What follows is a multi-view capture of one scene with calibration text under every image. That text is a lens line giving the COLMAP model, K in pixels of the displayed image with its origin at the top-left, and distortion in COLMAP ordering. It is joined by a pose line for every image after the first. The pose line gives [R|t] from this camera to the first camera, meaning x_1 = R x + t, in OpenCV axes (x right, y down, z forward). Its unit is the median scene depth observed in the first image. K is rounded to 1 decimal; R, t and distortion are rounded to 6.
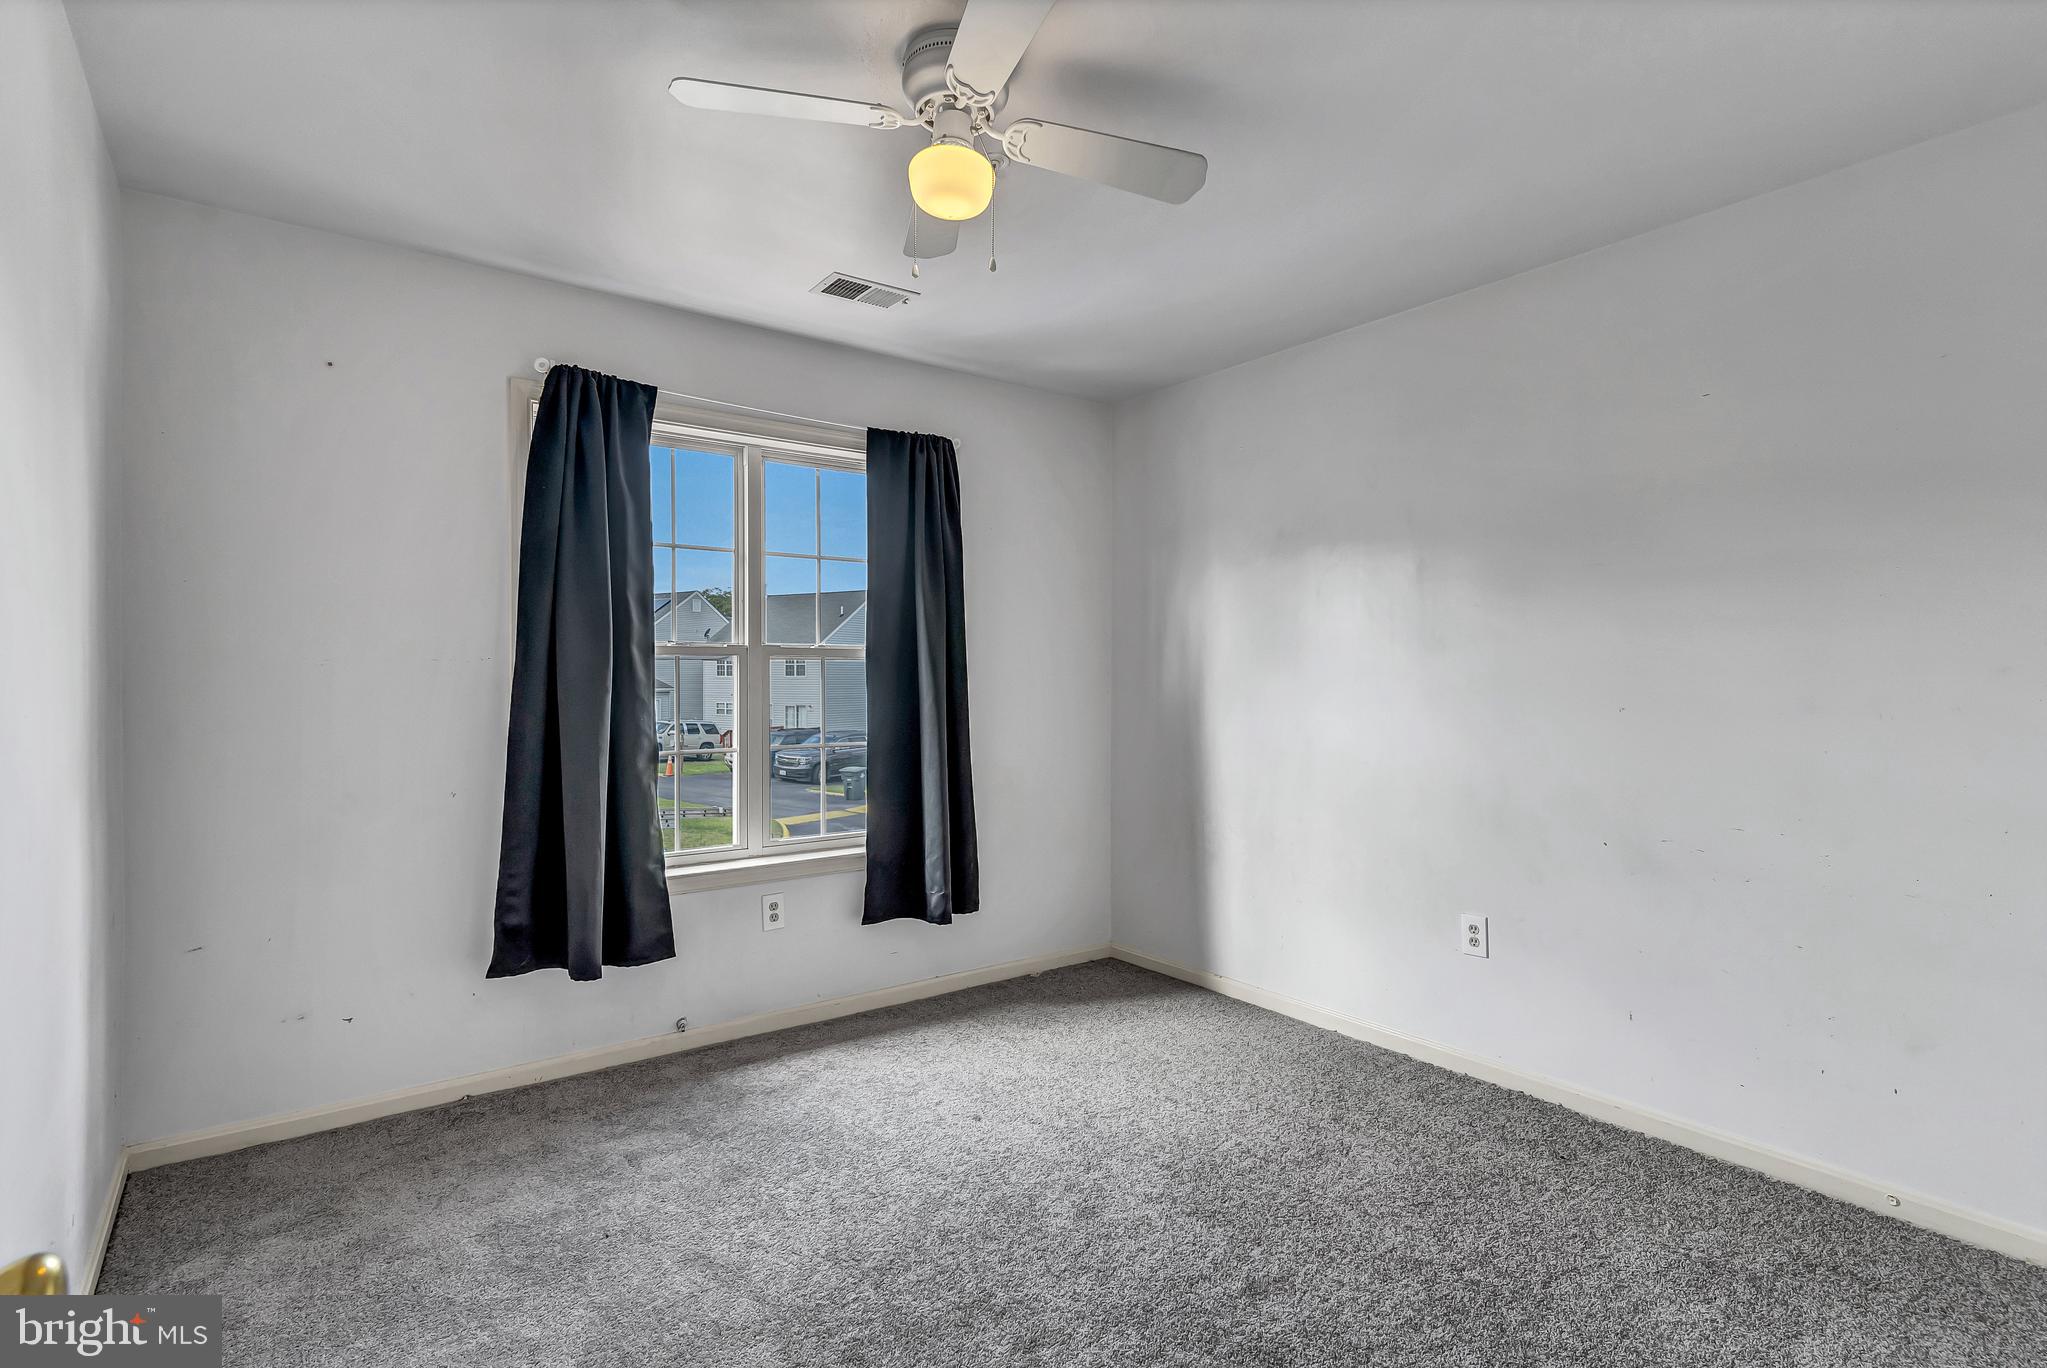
lens RADIAL K [[1018.4, 0, 1035.2], [0, 1018.4, 679.0], [0, 0, 1]] dist [0.006439, -0.001795]
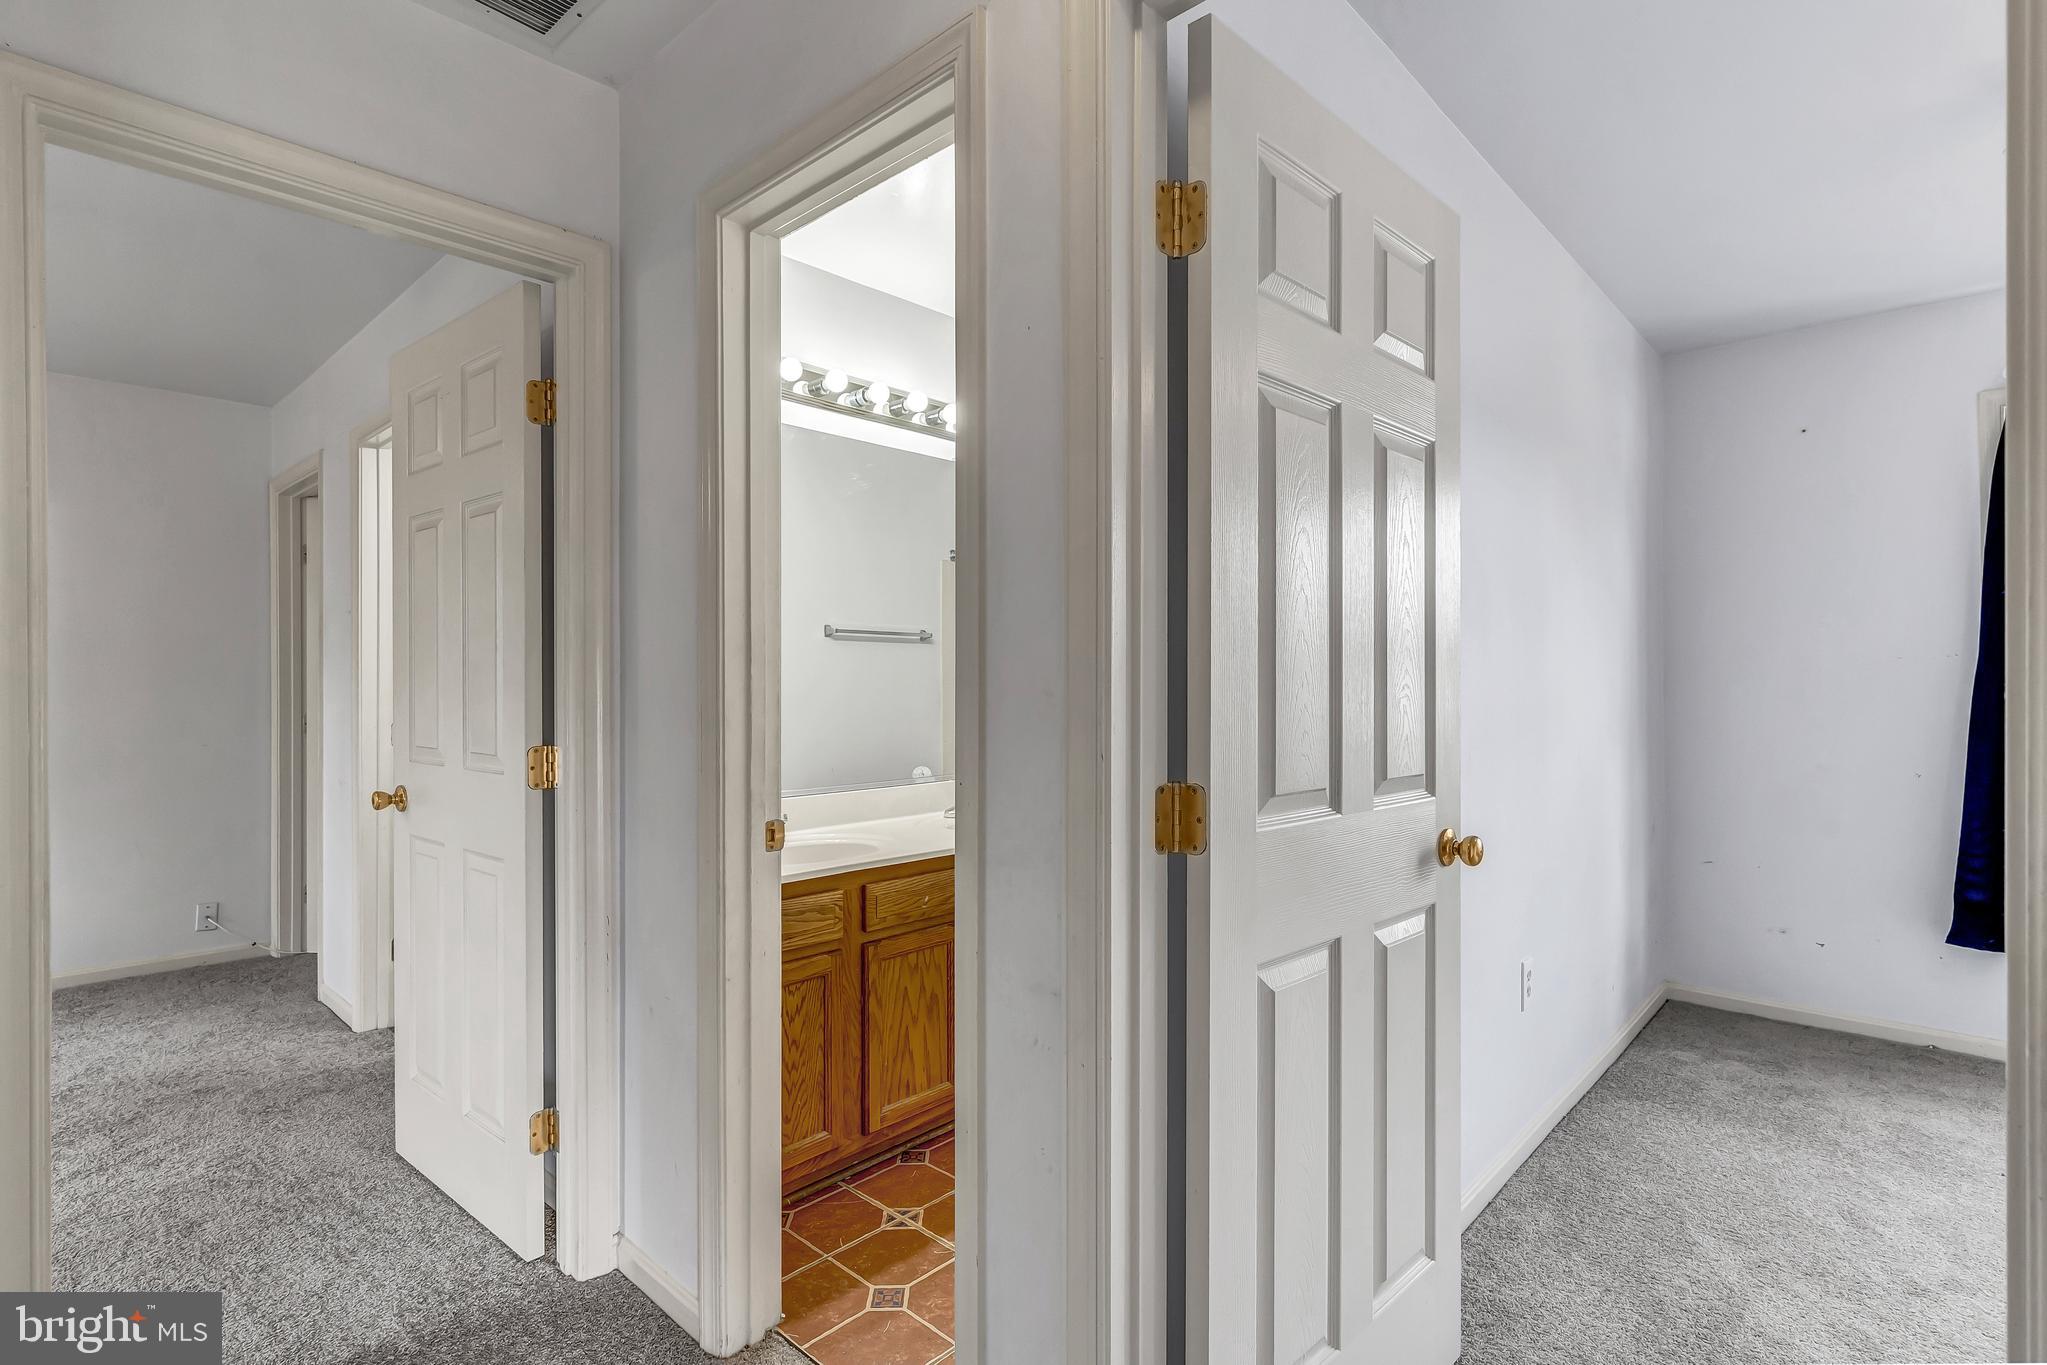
lens RADIAL K [[1018.4, 0, 1030.2], [0, 1018.4, 685.3], [0, 0, 1]] dist [0.006439, -0.001795]
pose [[0.192620, -0.001975, -0.981271, 0.473506], [0.011507, 0.999934, 0.000246, -0.002602], [0.981206, -0.011339, 0.192630, -0.252978]]
